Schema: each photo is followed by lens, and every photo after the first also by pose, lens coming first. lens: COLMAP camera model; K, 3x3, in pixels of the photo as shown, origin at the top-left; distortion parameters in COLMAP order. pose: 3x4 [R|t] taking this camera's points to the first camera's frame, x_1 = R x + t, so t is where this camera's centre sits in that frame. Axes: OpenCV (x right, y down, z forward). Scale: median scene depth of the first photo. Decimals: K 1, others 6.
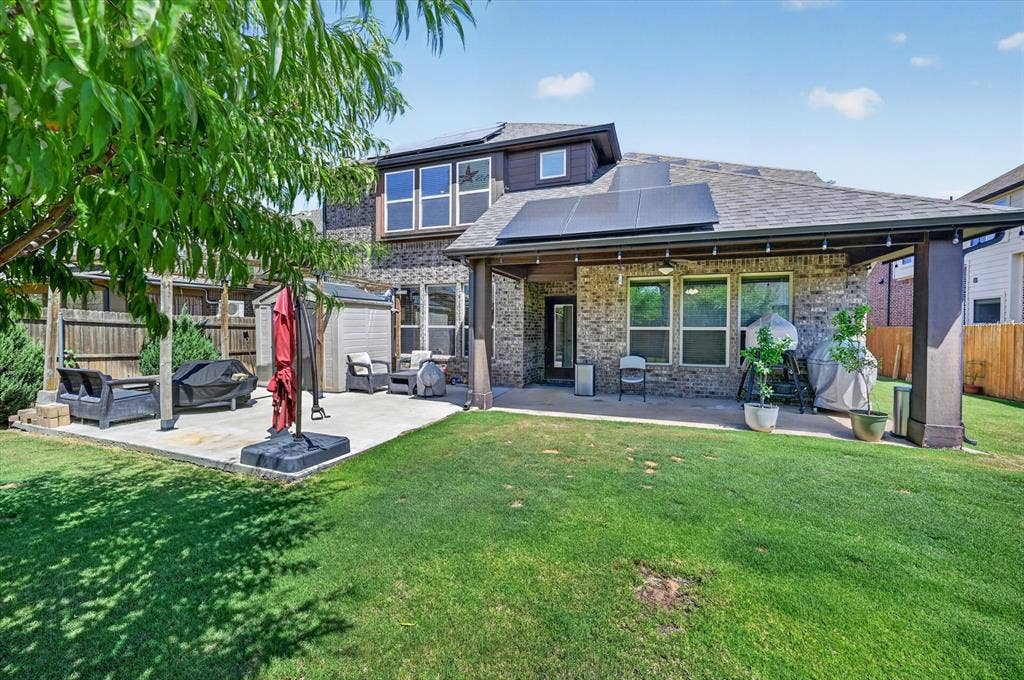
lens RADIAL K [[406.8, 0, 512.5], [0, 406.8, 328.9], [0, 0, 1]] dist [0.001310, 0.000033]
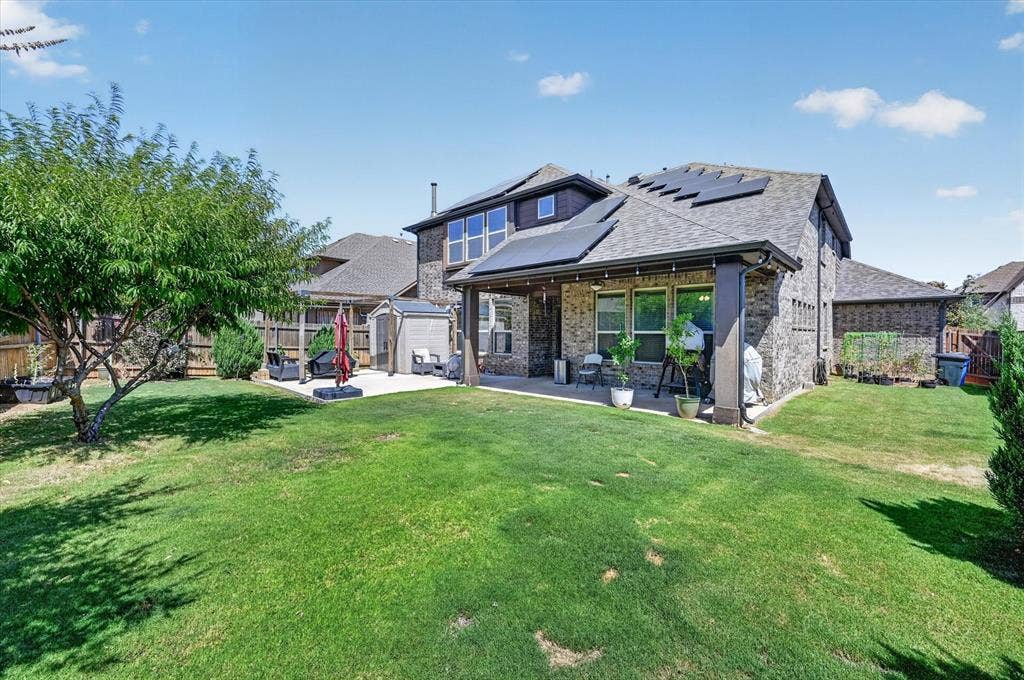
lens RADIAL K [[406.8, 0, 512.5], [0, 406.8, 328.9], [0, 0, 1]] dist [0.001310, 0.000033]
pose [[0.920661, -0.003611, -0.390347, 0.530626], [-0.001561, 0.999915, -0.012933, 0.005352], [0.390360, 0.012516, 0.920577, -0.253966]]
